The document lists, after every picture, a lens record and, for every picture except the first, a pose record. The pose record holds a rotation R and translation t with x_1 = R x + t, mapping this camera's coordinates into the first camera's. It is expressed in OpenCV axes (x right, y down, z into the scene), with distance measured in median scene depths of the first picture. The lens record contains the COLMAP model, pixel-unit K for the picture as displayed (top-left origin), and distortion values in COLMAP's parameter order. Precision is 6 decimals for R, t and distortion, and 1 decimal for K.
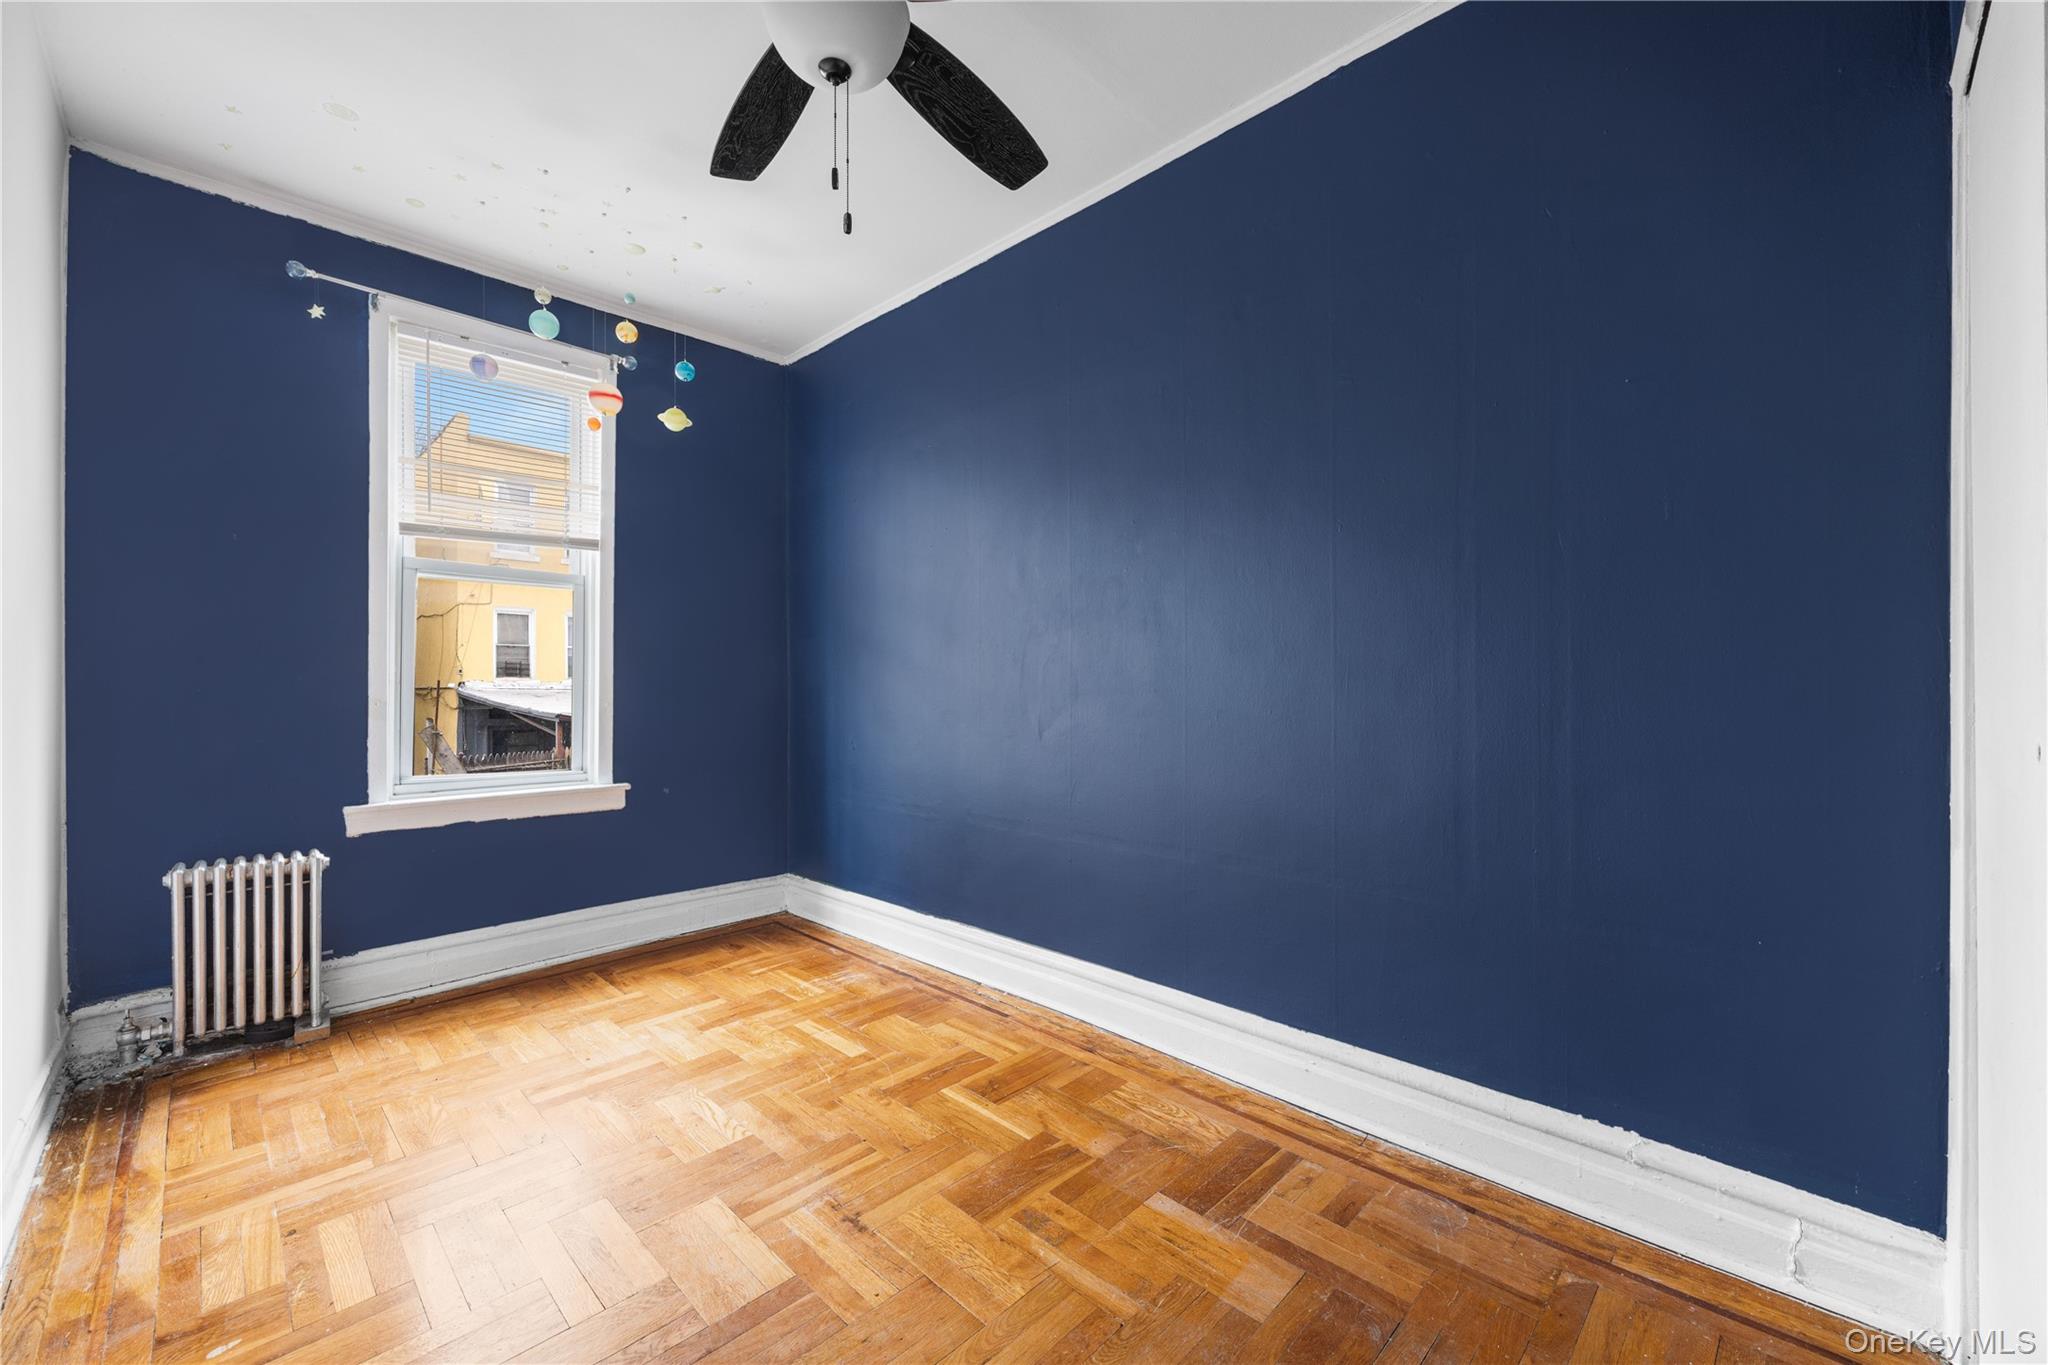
lens RADIAL K [[801.7, 0, 1024.0], [0, 801.7, 684.4], [0, 0, 1]] dist [0.002814, -0.000636]
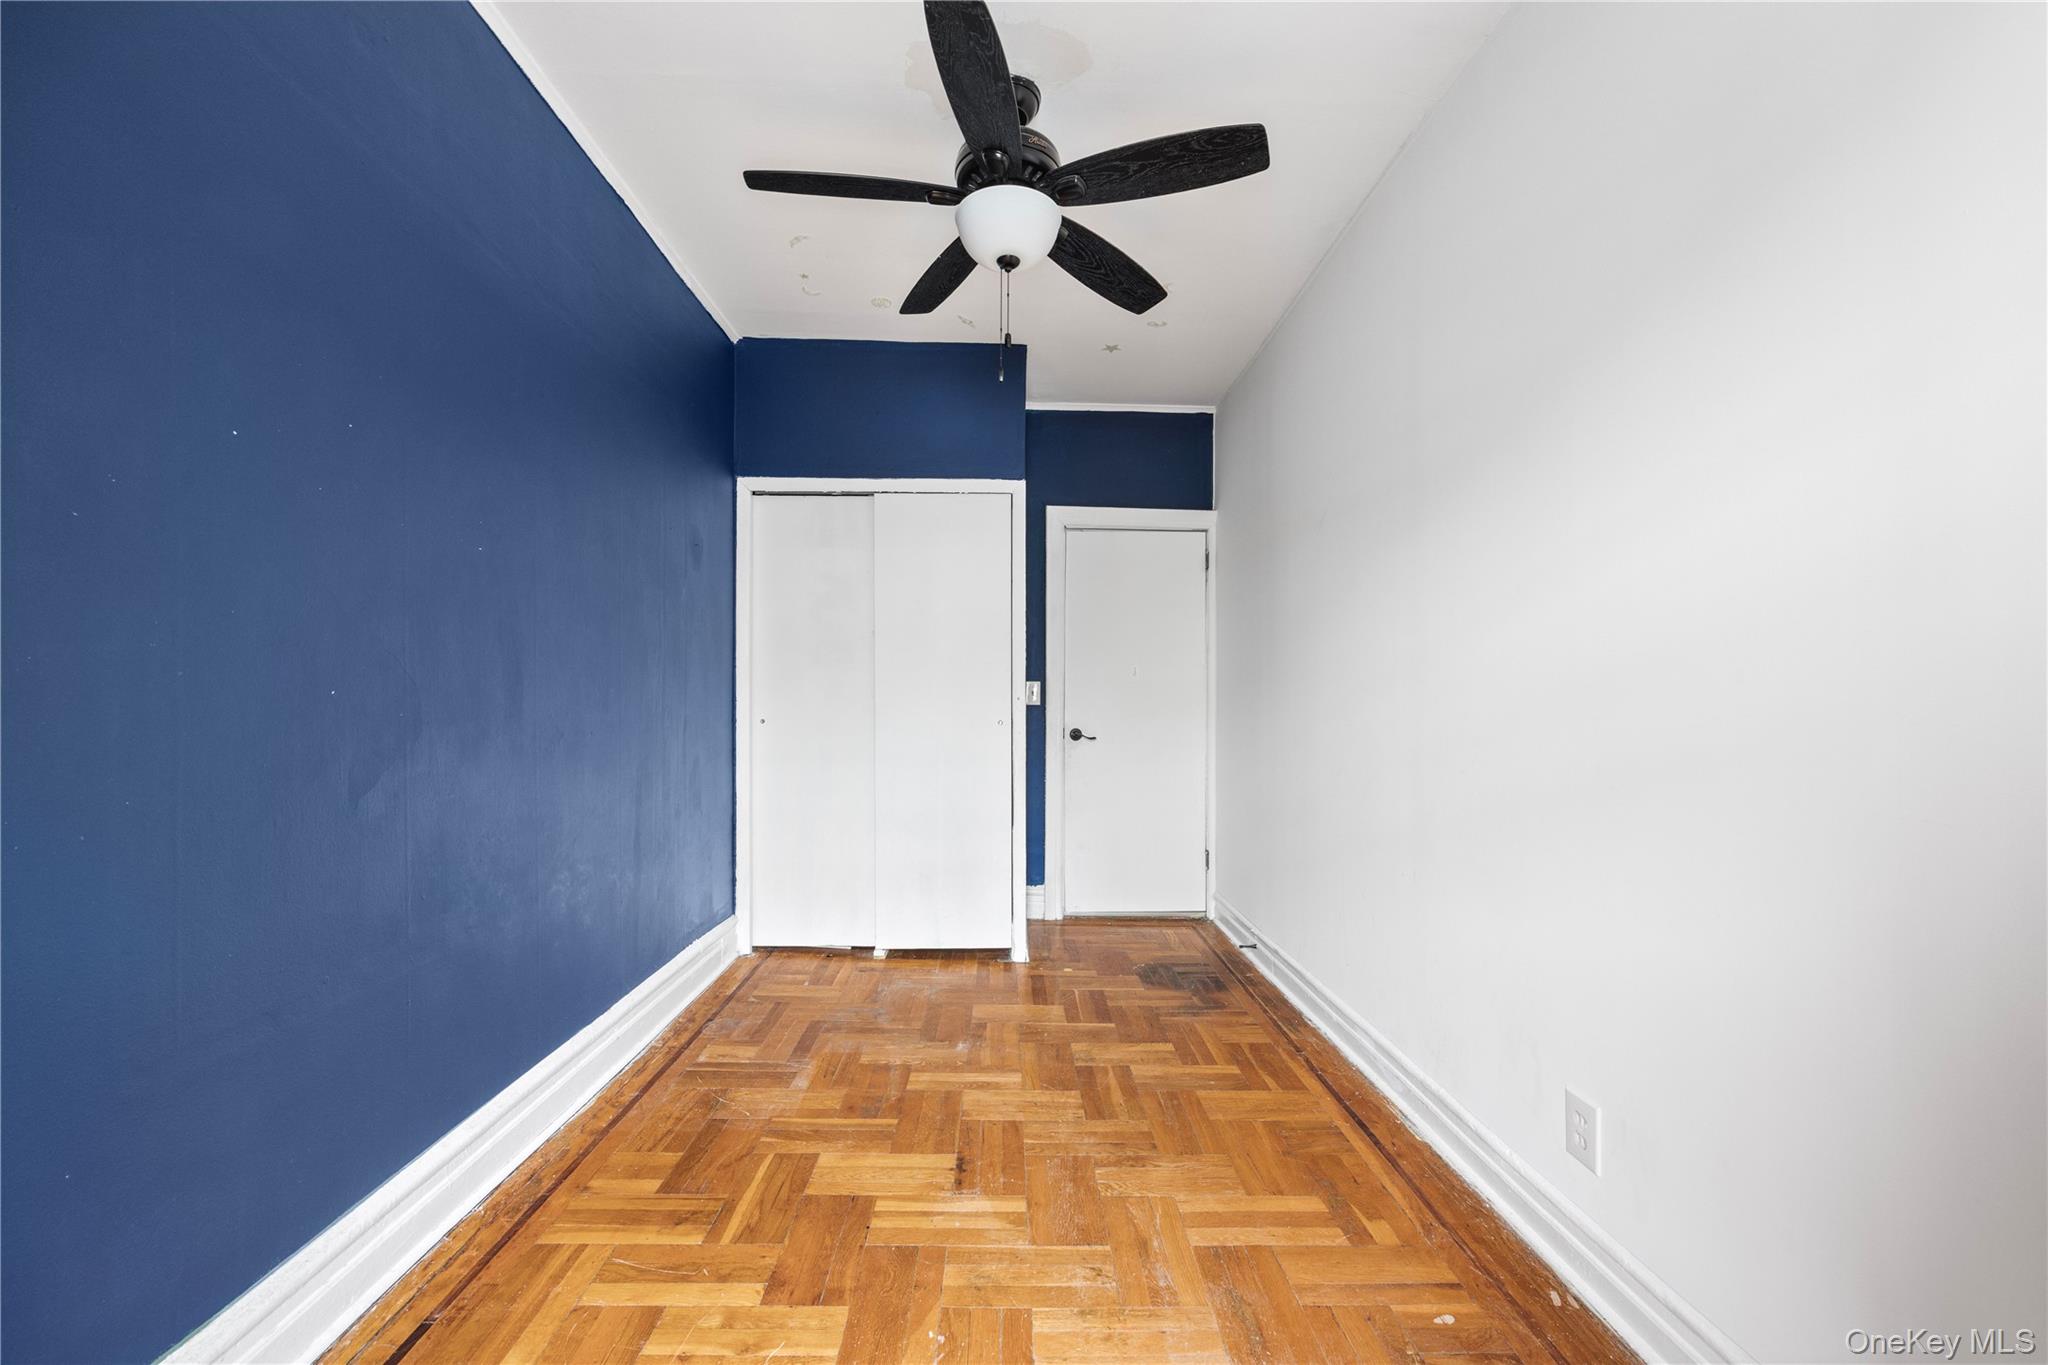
lens RADIAL K [[801.7, 0, 1021.1], [0, 801.7, 691.9], [0, 0, 1]] dist [0.002814, -0.000636]
pose [[-0.711233, 0.006516, 0.702926, -0.982208], [-0.002247, 0.999931, -0.011543, -0.007745], [-0.702953, -0.009789, -0.711169, 1.584047]]
